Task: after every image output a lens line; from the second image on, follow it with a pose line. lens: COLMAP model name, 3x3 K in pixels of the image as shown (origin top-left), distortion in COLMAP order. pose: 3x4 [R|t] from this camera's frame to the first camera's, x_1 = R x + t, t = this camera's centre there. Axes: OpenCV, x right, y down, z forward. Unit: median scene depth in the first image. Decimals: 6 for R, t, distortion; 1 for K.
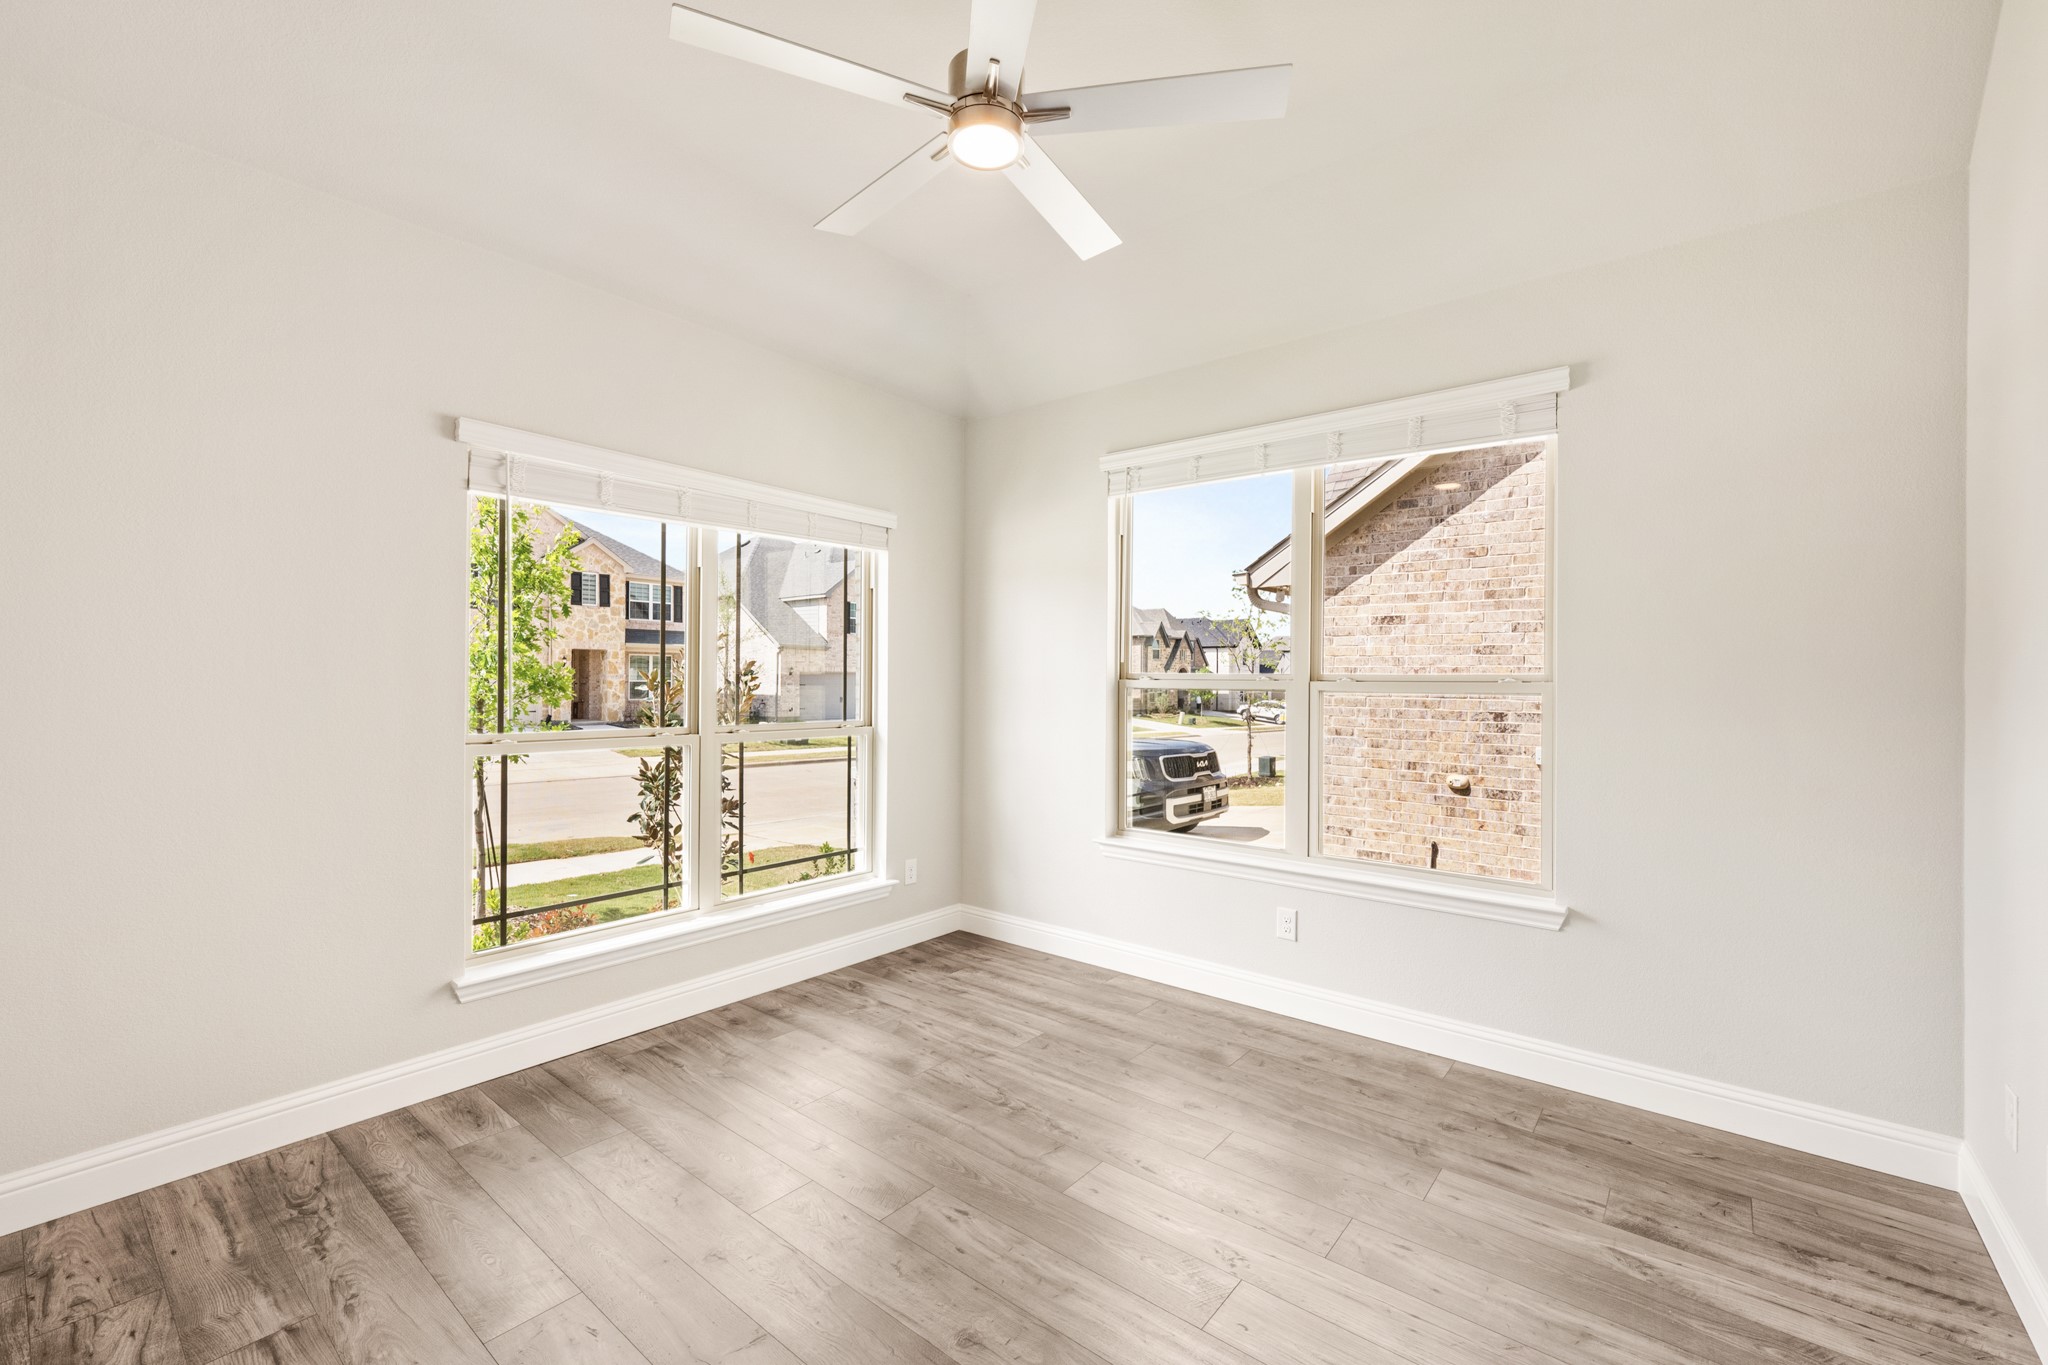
lens RADIAL K [[855.7, 0, 1029.3], [0, 855.7, 680.6], [0, 0, 1]] dist [-0.001427, 0.000125]
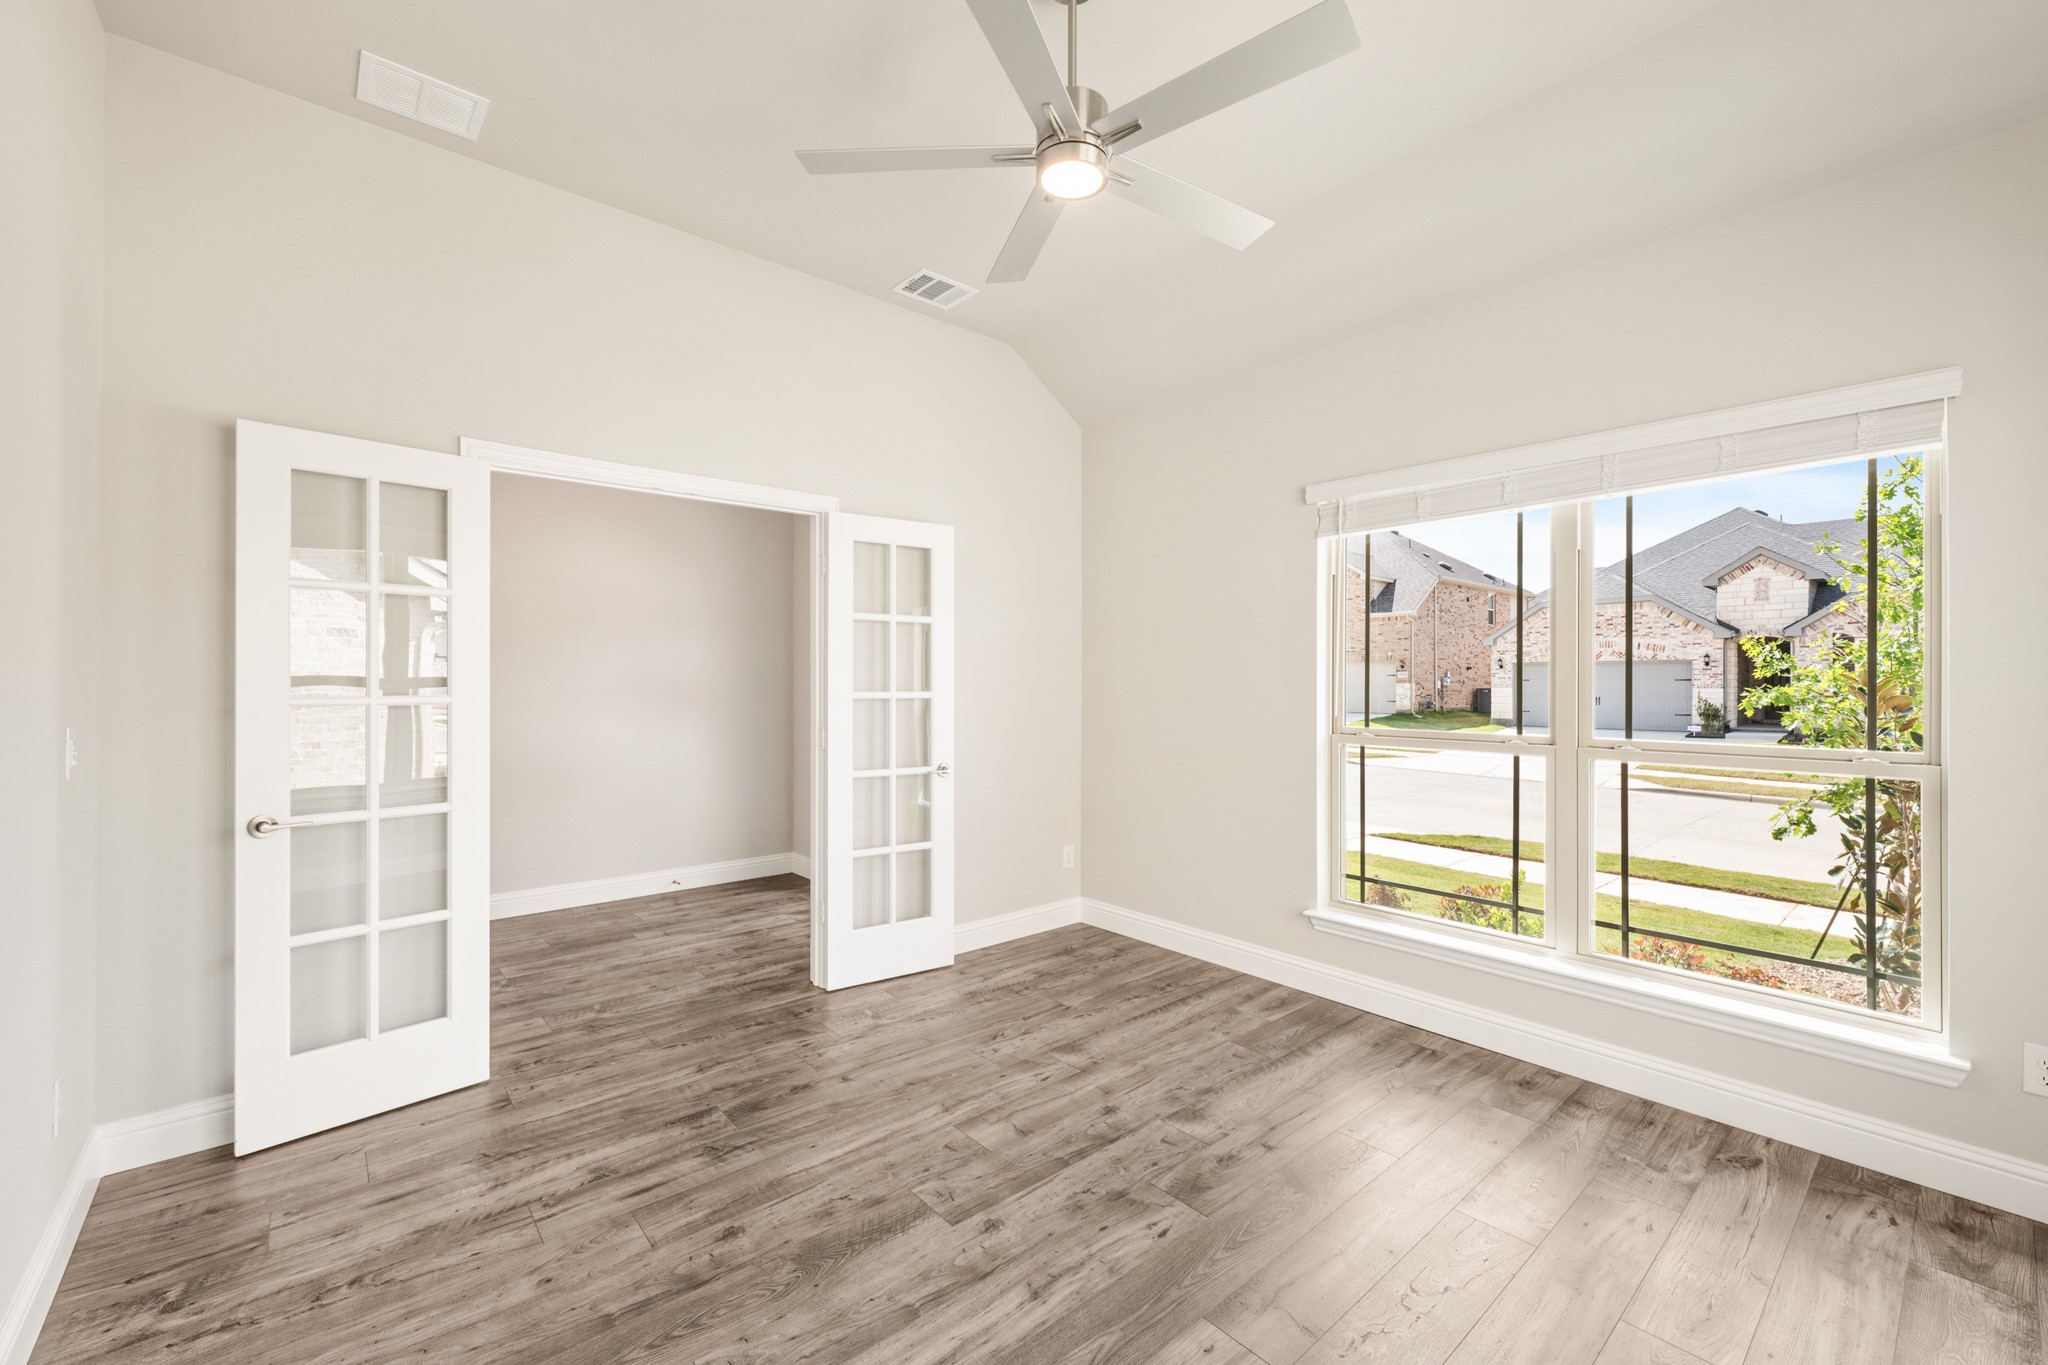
lens RADIAL K [[855.7, 0, 1029.3], [0, 855.7, 680.6], [0, 0, 1]] dist [-0.001427, 0.000125]
pose [[-0.185585, -0.004133, -0.982620, 0.610849], [0.000110, 0.999991, -0.004227, 0.000375], [0.982628, -0.000892, -0.185583, 0.698107]]
